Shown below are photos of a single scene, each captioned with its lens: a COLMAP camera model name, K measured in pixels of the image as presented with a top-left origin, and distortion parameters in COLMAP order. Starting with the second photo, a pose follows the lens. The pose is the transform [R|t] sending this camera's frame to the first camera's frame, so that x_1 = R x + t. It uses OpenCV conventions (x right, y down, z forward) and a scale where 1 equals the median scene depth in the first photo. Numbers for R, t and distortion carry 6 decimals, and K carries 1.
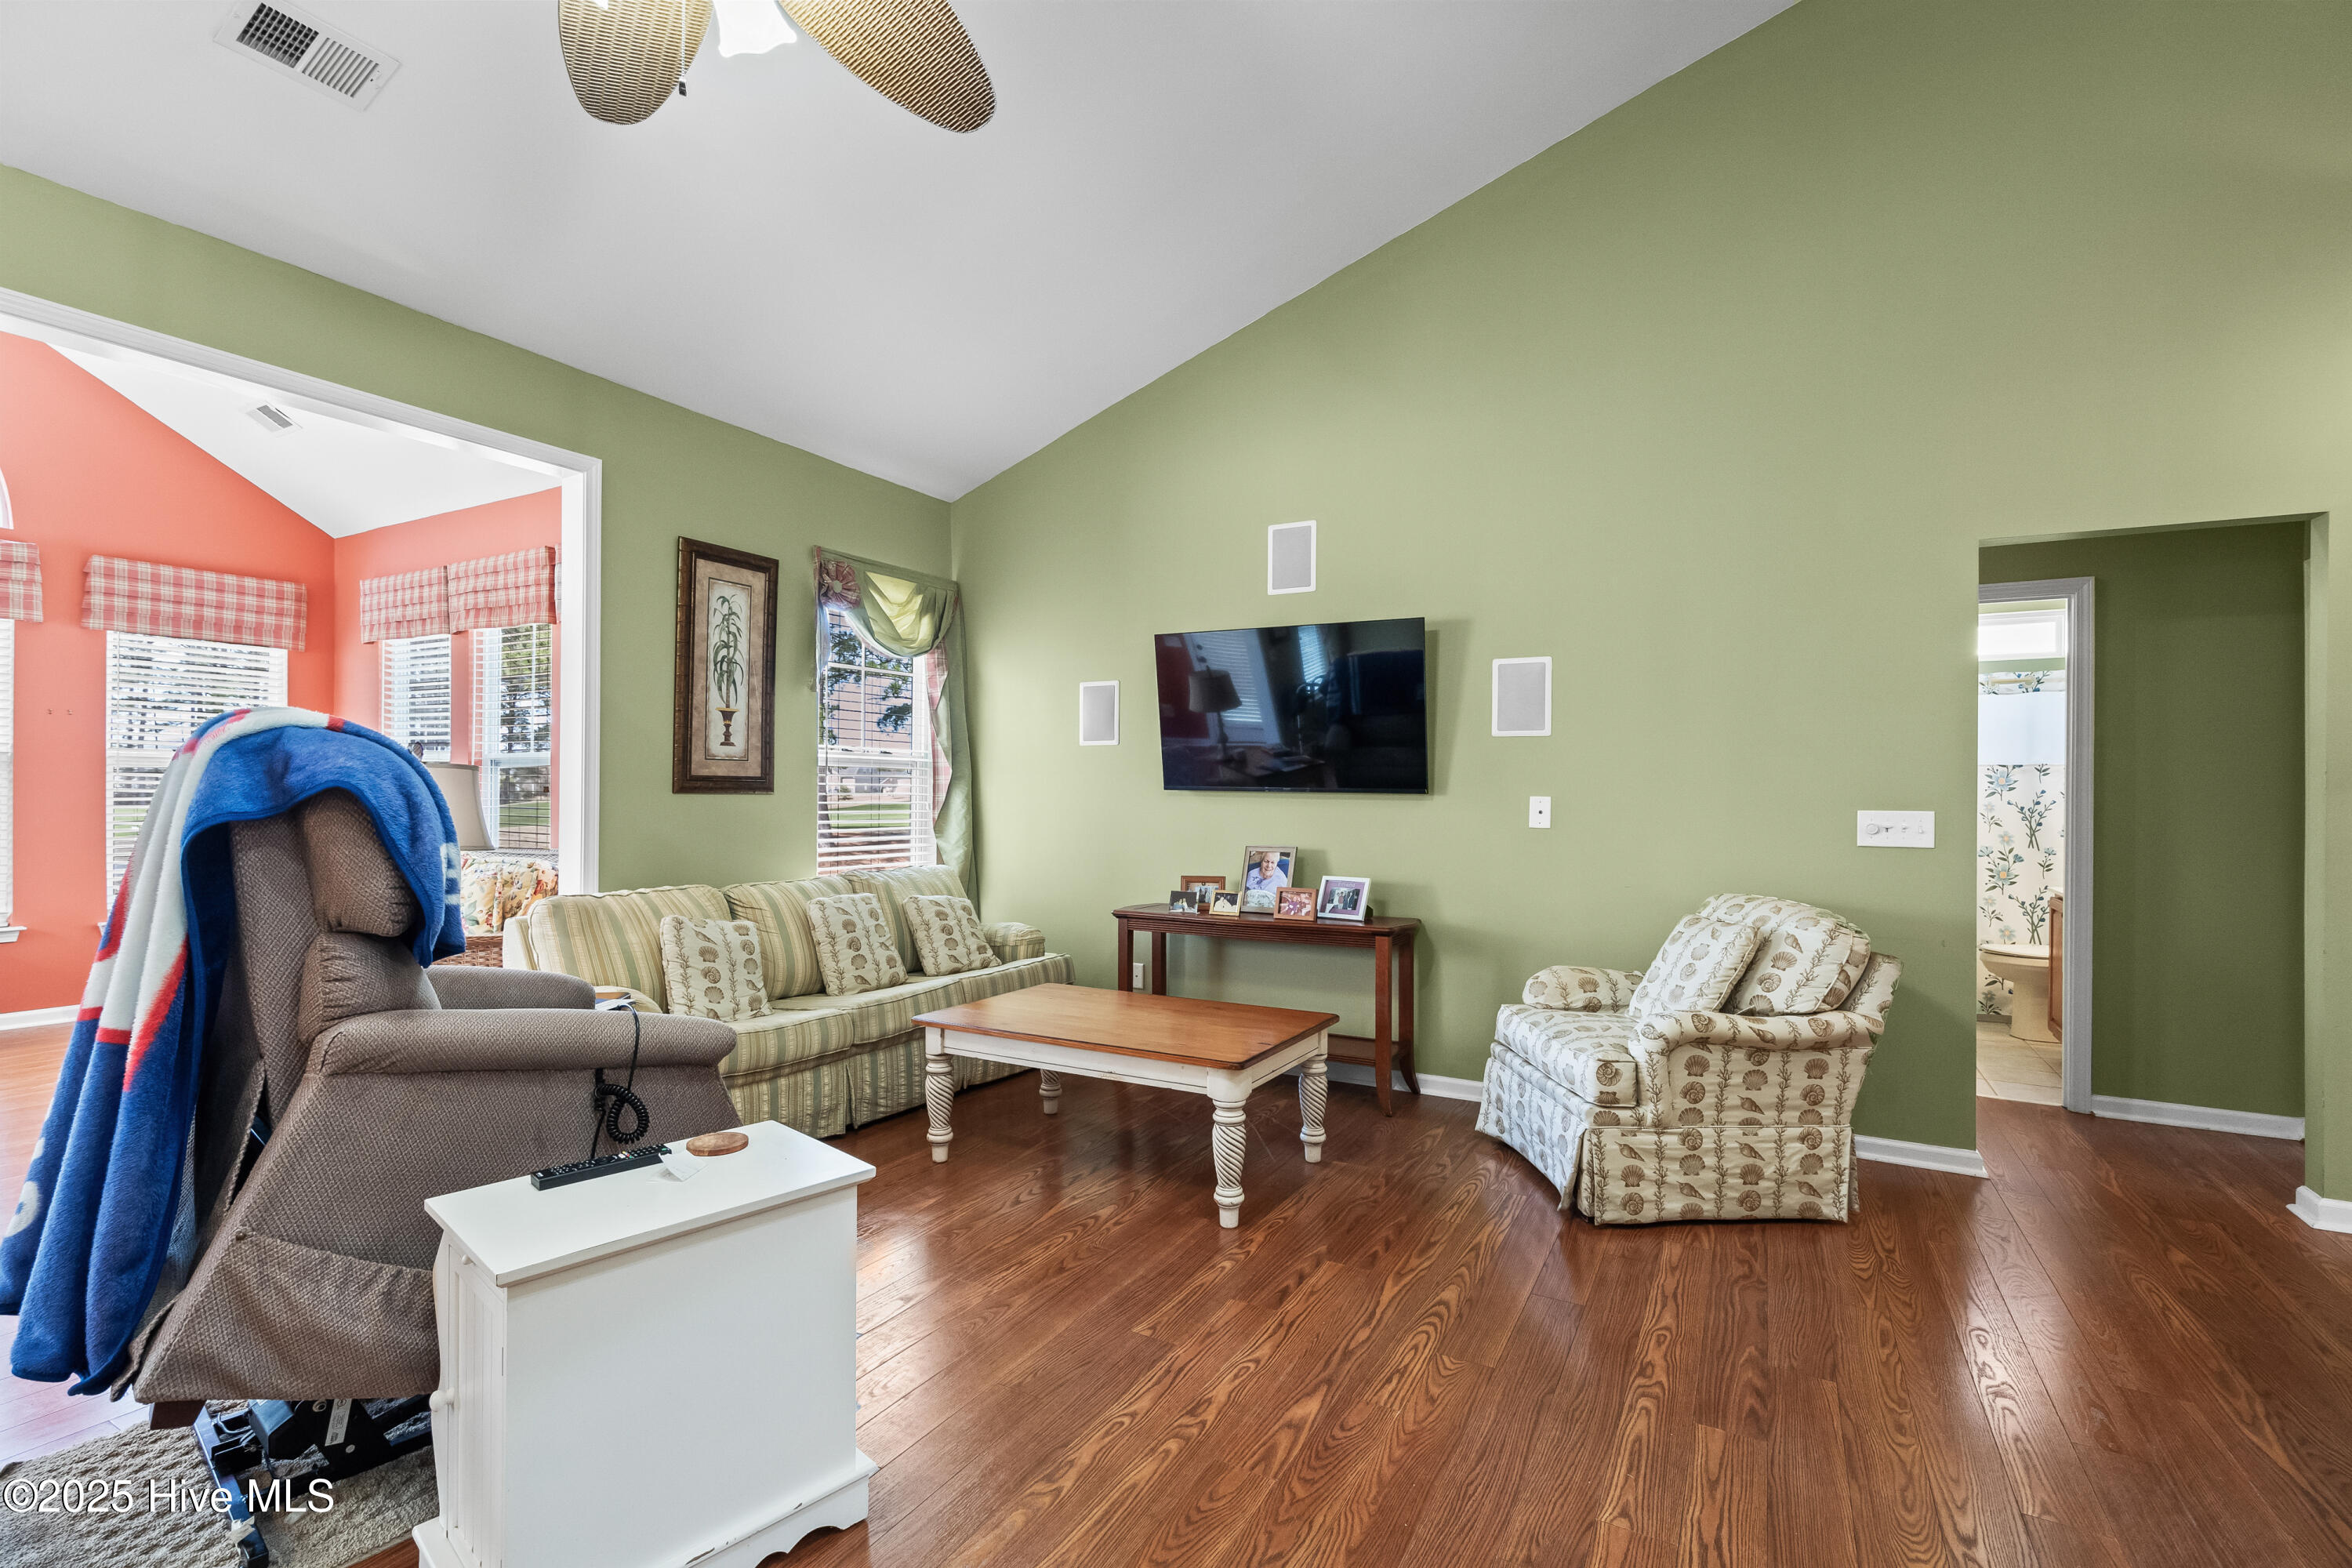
lens RADIAL K [[1060.7, 0, 1170.6], [0, 1060.7, 785.4], [0, 0, 1]] dist [-0.005990, 0.003812]
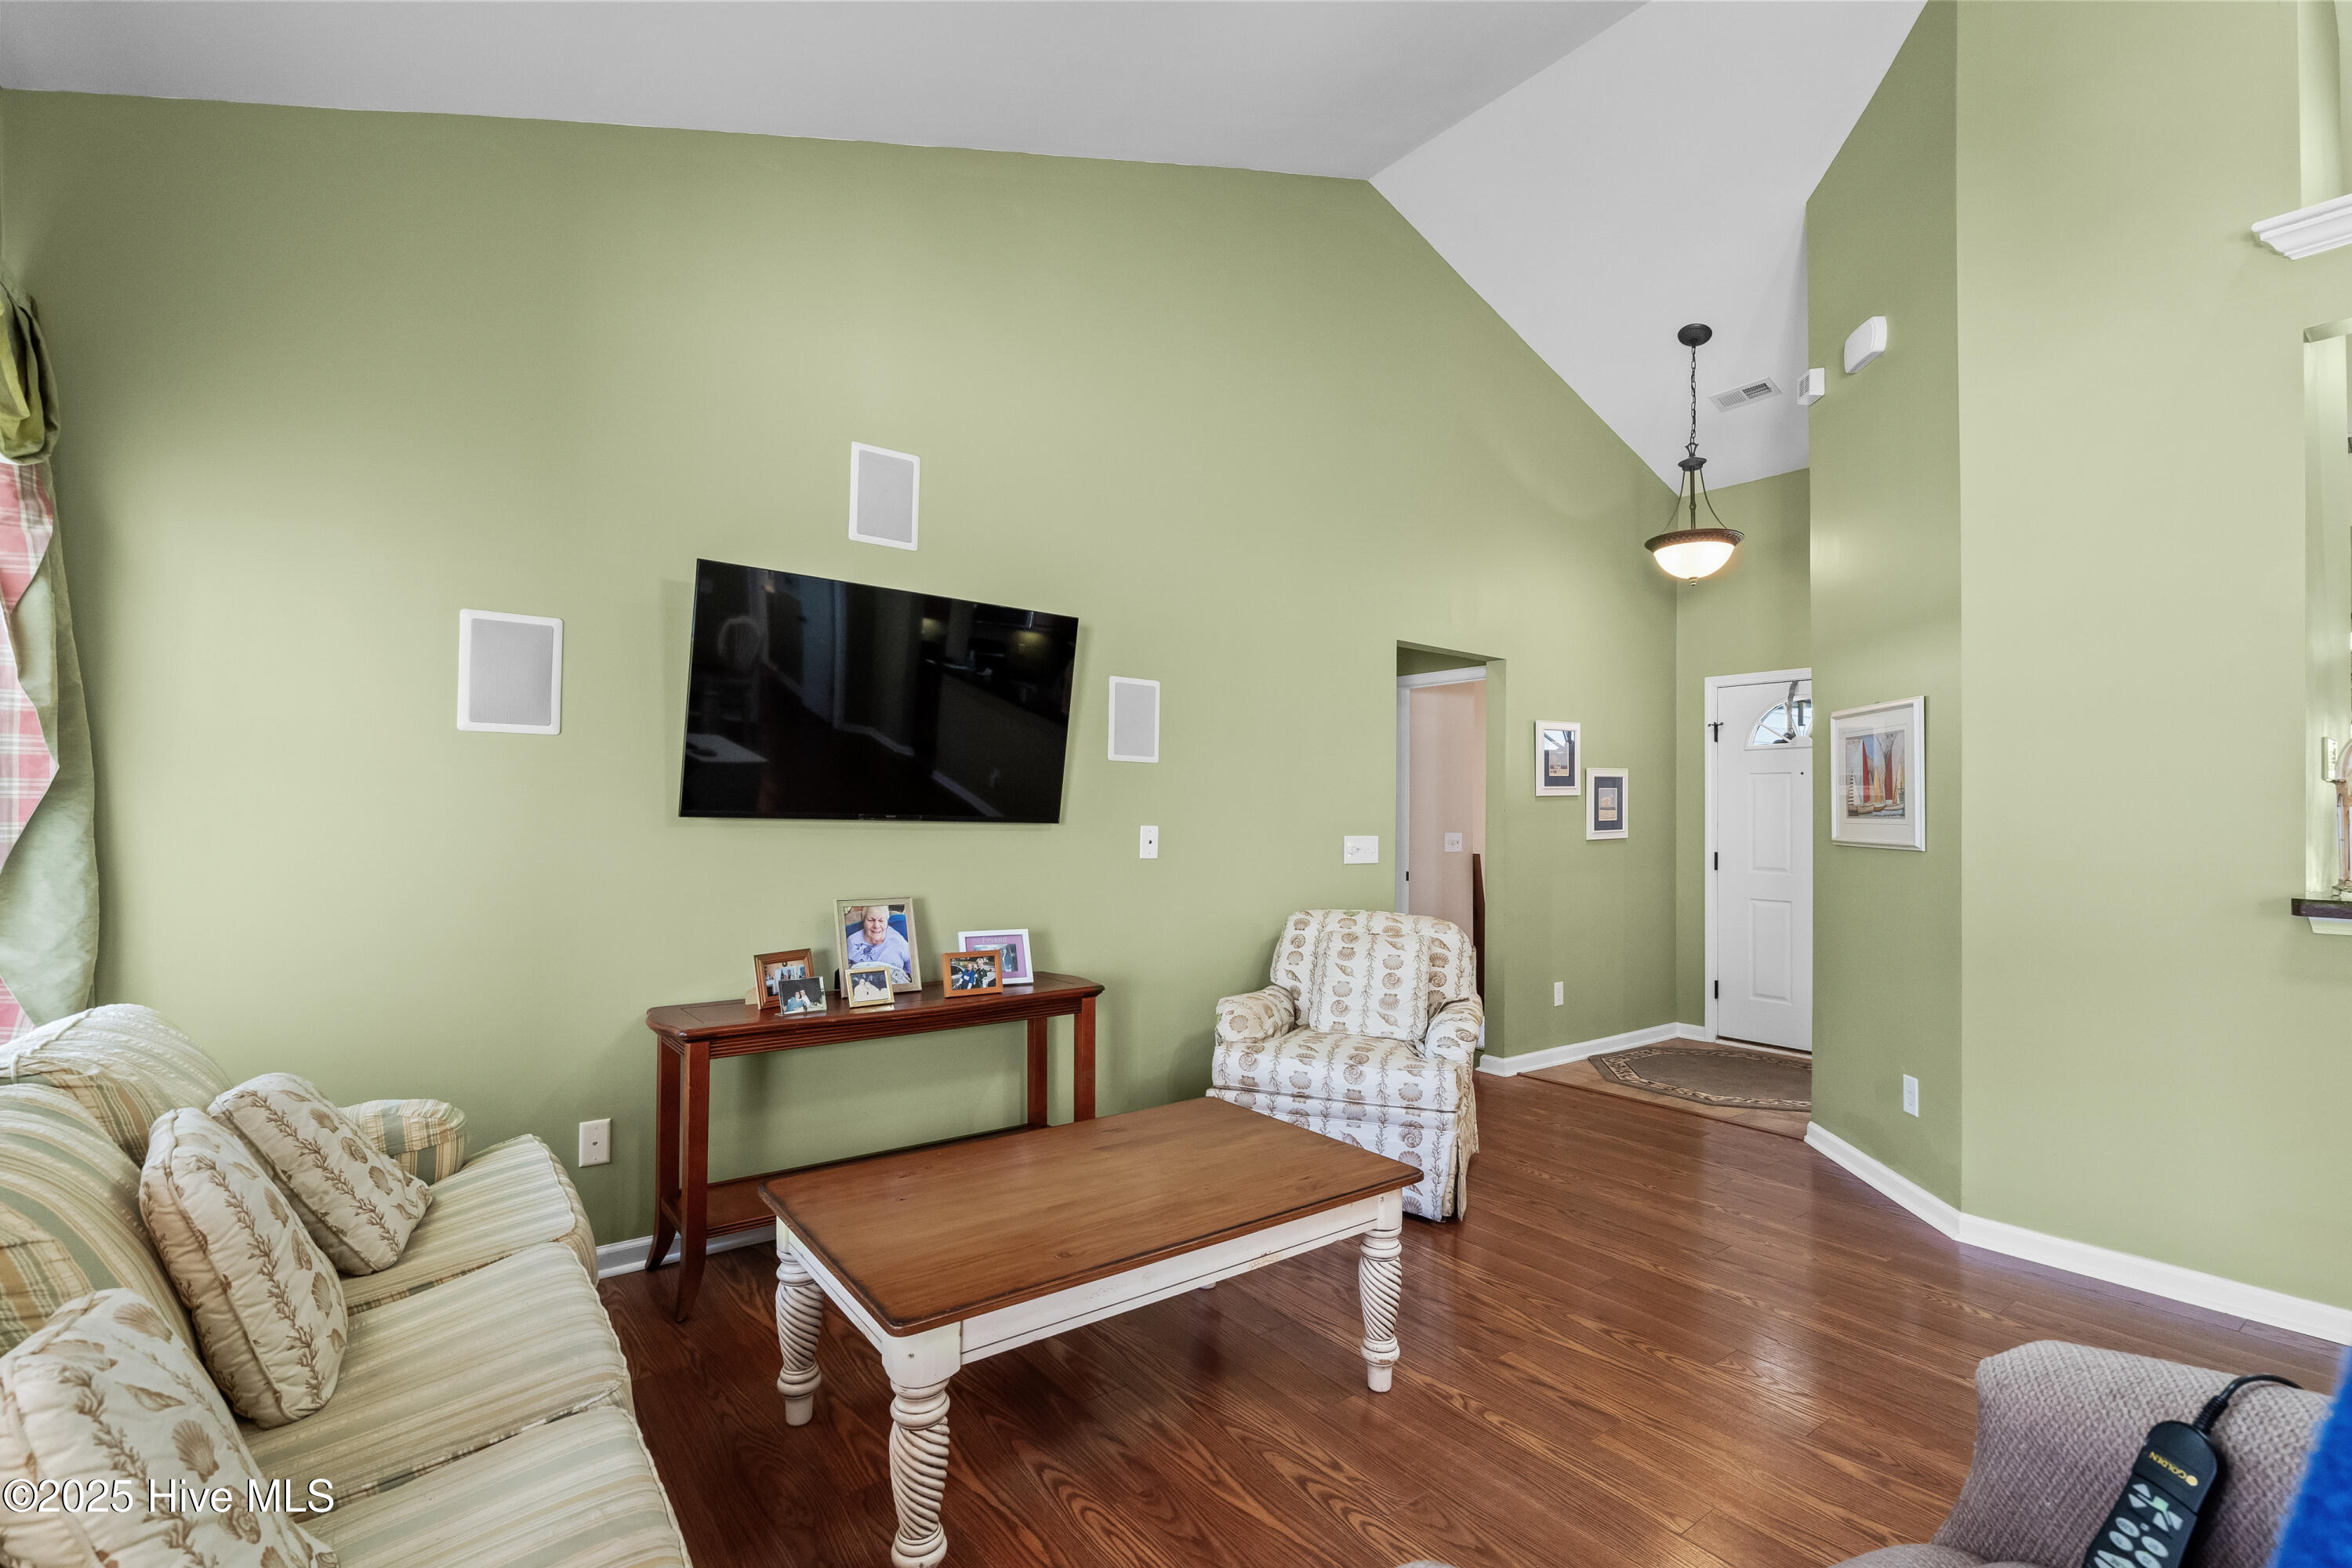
lens RADIAL K [[1067.8, 0, 1167.4], [0, 1067.8, 783.3], [0, 0, 1]] dist [-0.007148, 0.004081]
pose [[0.399541, 0.025789, 0.916352, -0.488279], [-0.016845, 0.999642, -0.020789, -0.007434], [-0.916560, -0.007130, 0.399833, 0.549345]]
